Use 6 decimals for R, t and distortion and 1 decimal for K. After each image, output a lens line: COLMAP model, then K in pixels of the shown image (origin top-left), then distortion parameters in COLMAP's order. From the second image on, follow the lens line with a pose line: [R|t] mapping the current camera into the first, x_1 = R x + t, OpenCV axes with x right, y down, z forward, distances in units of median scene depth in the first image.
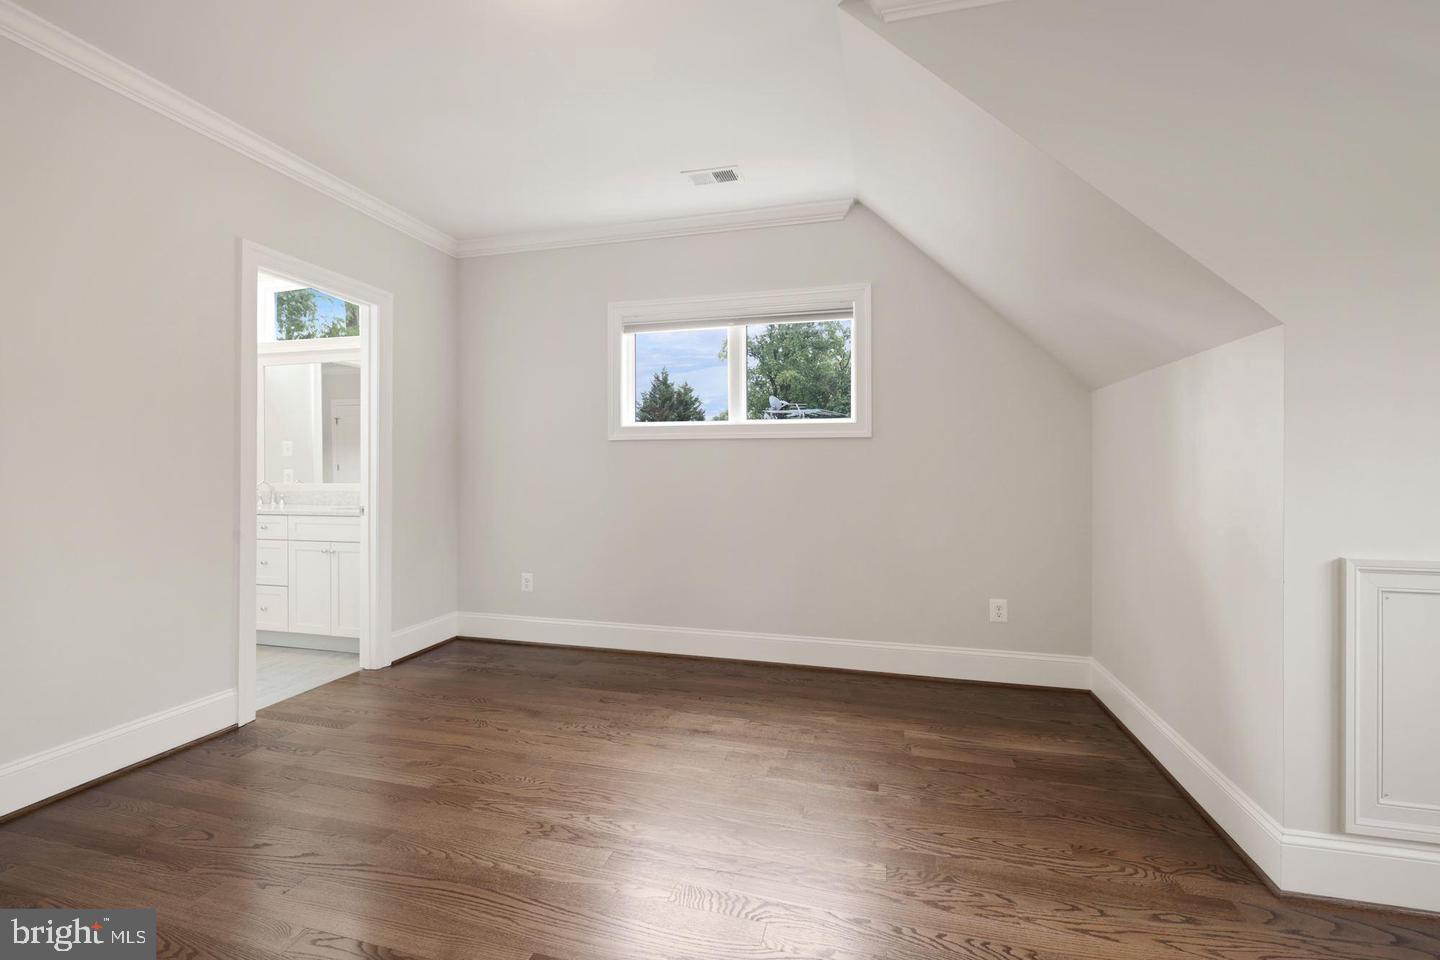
lens RADIAL K [[608.2, 0, 711.9], [0, 608.2, 469.0], [0, 0, 1]] dist [-0.005930, -0.000637]
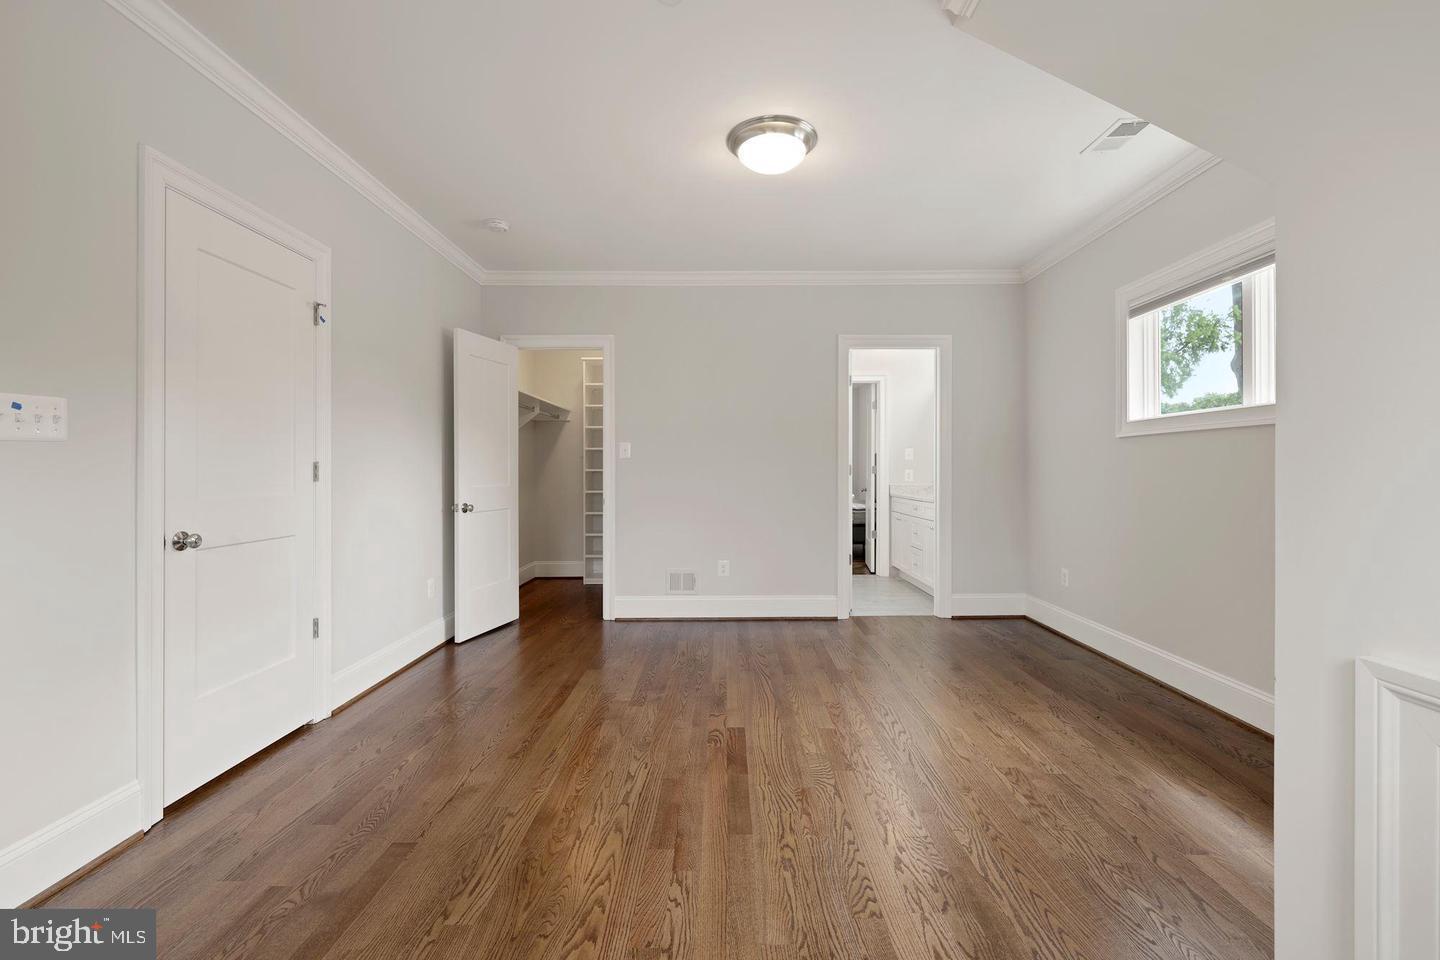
lens RADIAL K [[608.2, 0, 723.4], [0, 608.2, 472.1], [0, 0, 1]] dist [-0.005930, -0.000637]
pose [[0.258476, 0.002040, -0.966015, 0.602923], [0.002138, 0.999994, 0.002684, 0.002578], [0.966015, -0.002759, 0.258470, 0.183396]]
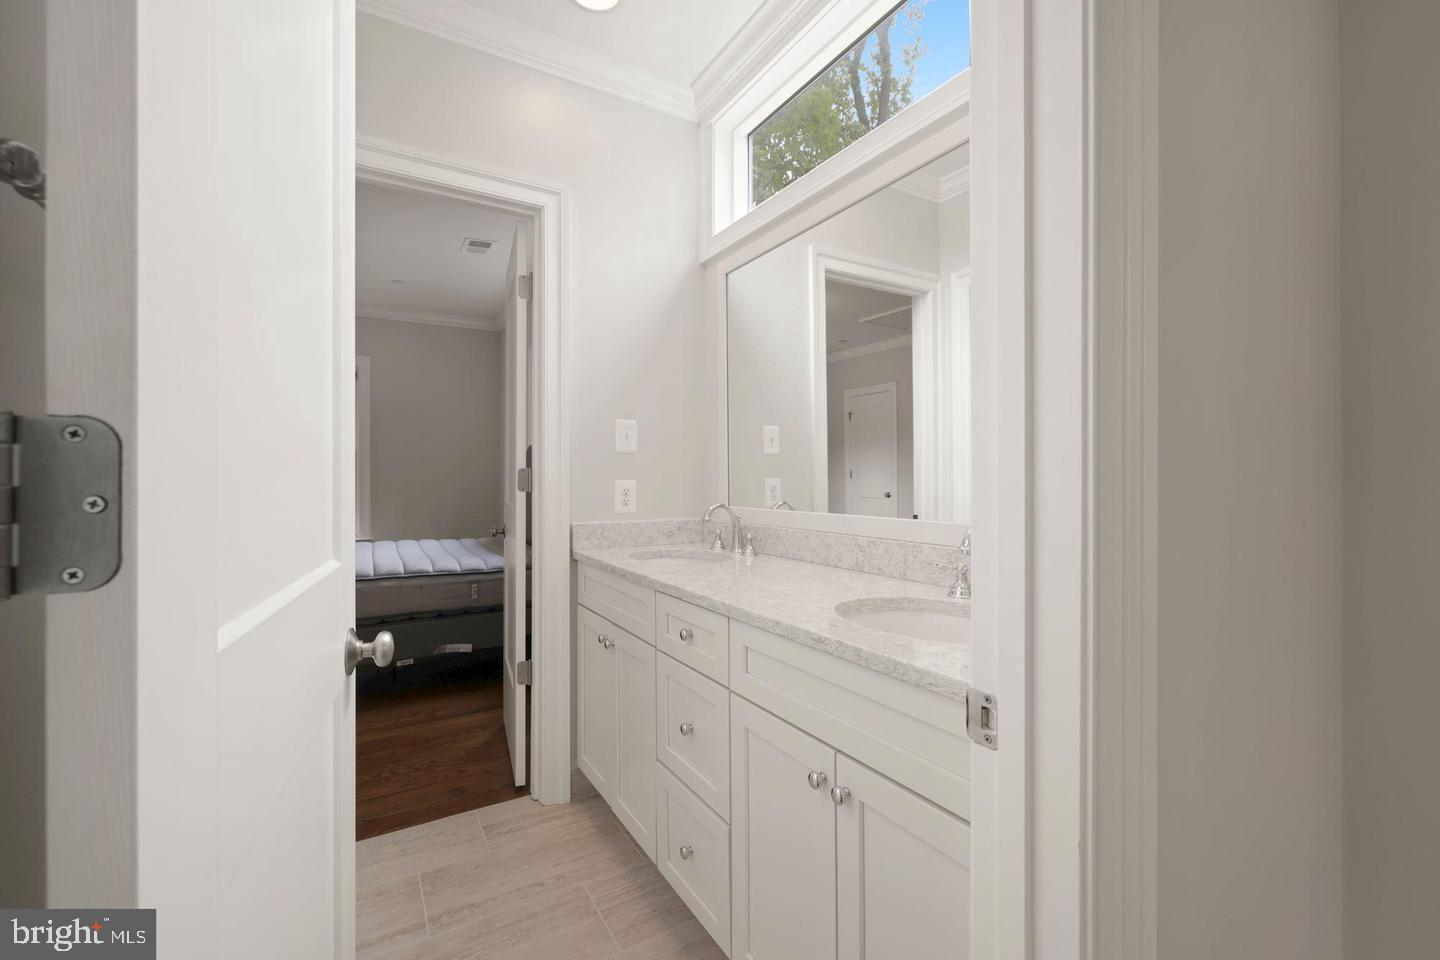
lens RADIAL K [[608.2, 0, 716.0], [0, 608.2, 477.6], [0, 0, 1]] dist [-0.005930, -0.000637]
pose [[0.719083, 0.004054, -0.694913, -0.497384], [-0.002021, 0.999991, 0.003743, -0.002945], [0.694922, -0.001287, 0.719084, 0.796305]]
